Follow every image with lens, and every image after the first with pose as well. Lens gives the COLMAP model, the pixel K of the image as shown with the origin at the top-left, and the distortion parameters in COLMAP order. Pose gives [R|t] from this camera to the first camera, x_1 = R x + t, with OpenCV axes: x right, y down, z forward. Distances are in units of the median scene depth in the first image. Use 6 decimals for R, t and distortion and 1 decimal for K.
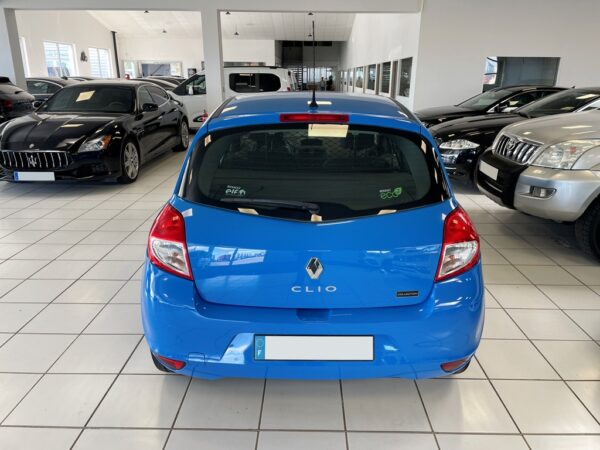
lens RADIAL K [[470.8, 0, 296.5], [0, 470.8, 226.9], [0, 0, 1]] dist [0.035497, -0.052338]
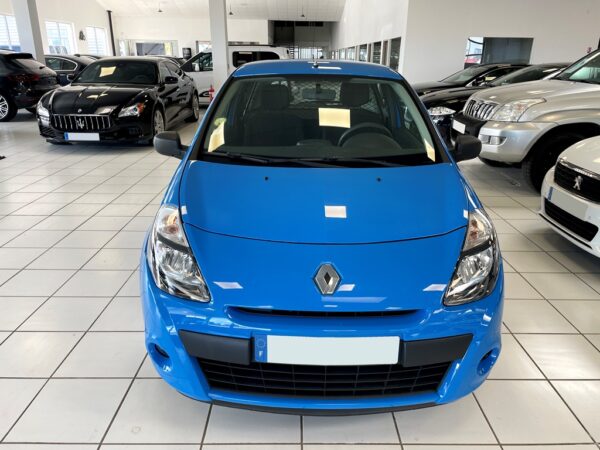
lens RADIAL K [[470.8, 0, 300.3], [0, 470.8, 227.8], [0, 0, 1]] dist [0.035497, -0.052338]
pose [[0.999567, -0.006360, 0.028731, -0.025628], [0.005279, 0.999281, 0.037546, 0.045437], [-0.028949, -0.037378, 0.998882, -0.118077]]
